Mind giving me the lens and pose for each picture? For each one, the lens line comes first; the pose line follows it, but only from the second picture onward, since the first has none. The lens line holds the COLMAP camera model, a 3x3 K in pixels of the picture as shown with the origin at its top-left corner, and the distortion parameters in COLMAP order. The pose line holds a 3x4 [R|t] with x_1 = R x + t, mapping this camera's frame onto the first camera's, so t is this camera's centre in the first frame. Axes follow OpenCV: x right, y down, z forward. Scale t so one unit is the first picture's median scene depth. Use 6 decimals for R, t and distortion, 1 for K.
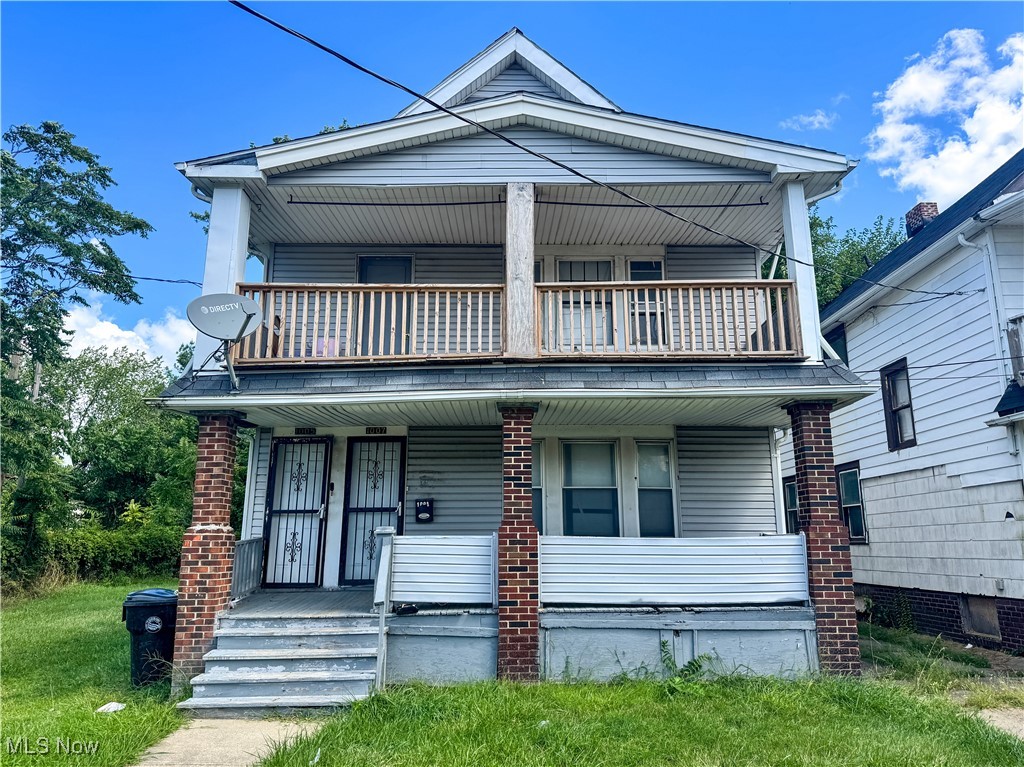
lens RADIAL K [[765.8, 0, 512.0], [0, 765.8, 383.5], [0, 0, 1]] dist [0.107313, -0.162325]
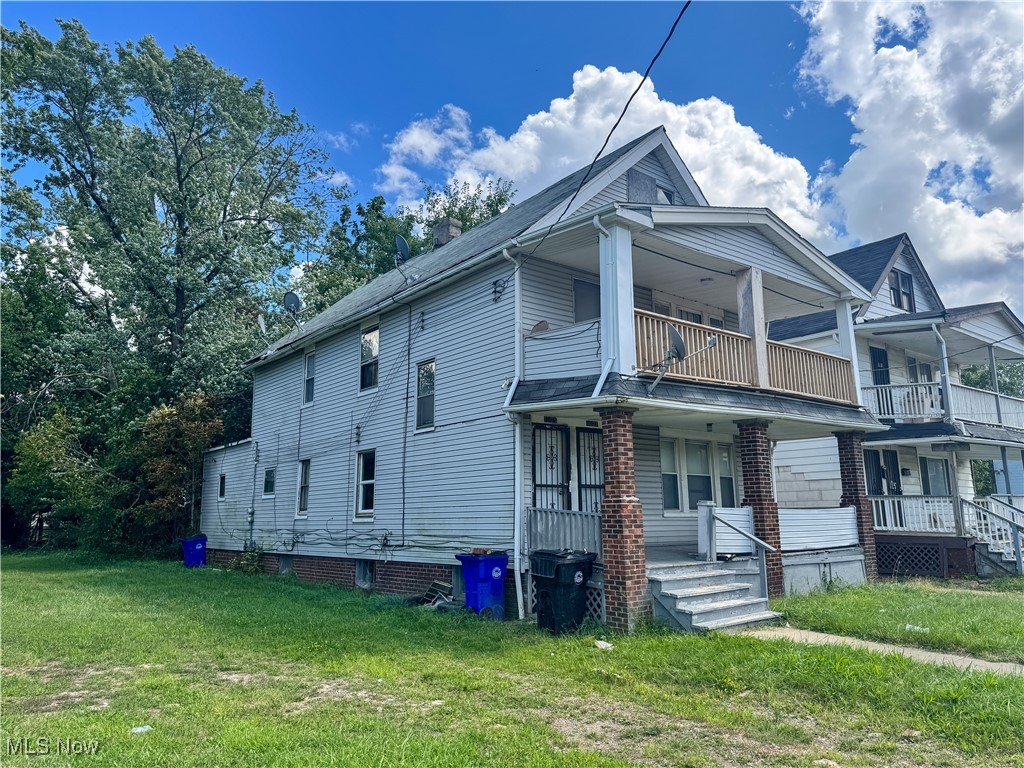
lens RADIAL K [[716.4, 0, 512.0], [0, 716.4, 384.0], [0, 0, 1]] dist [0.044287, 0.000375]
pose [[0.770707, 0.110421, 0.627549, -1.047825], [-0.125661, 0.991868, -0.020197, 0.037617], [-0.624676, -0.063293, 0.778315, 0.174287]]
